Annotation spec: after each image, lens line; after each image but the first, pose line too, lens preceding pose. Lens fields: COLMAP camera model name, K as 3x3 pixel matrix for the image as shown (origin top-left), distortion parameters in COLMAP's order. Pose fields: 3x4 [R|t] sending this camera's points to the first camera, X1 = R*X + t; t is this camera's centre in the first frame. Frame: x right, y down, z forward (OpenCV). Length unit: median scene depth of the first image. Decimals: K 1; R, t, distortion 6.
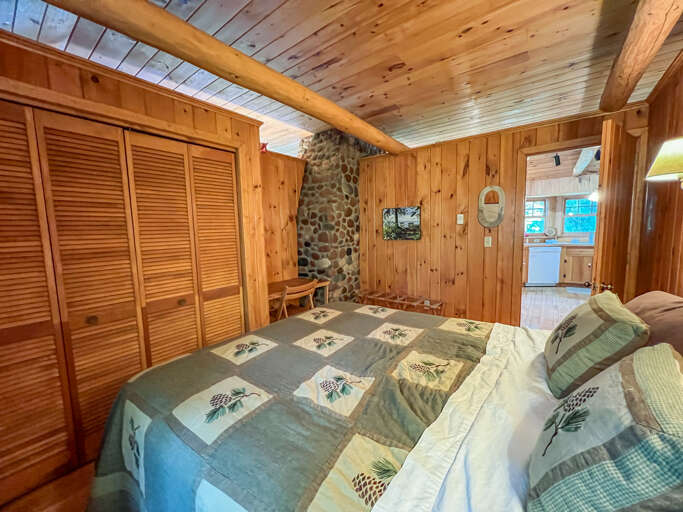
lens RADIAL K [[276.0, 0, 341.0], [0, 276.0, 255.5], [0, 0, 1]] dist [-0.000678, -0.000113]
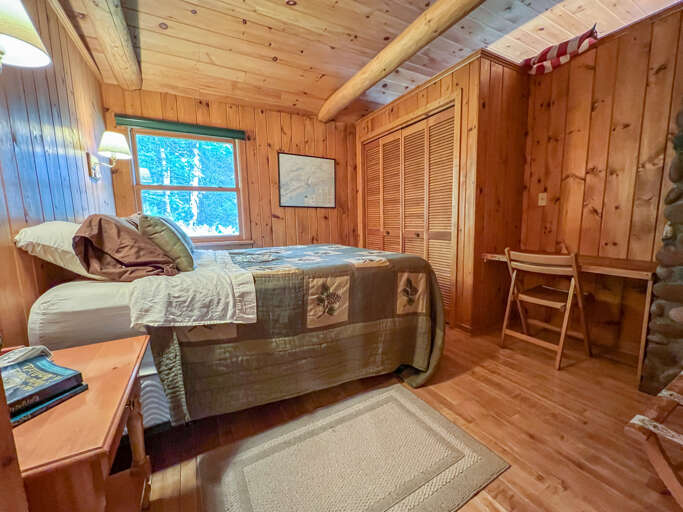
lens RADIAL K [[276.0, 0, 341.0], [0, 276.0, 255.5], [0, 0, 1]] dist [-0.000678, -0.000113]
pose [[-0.402662, 0.152568, -0.902544, 1.032368], [-0.056539, 0.979983, 0.190883, 0.018072], [0.913601, 0.127890, -0.385976, 1.357006]]
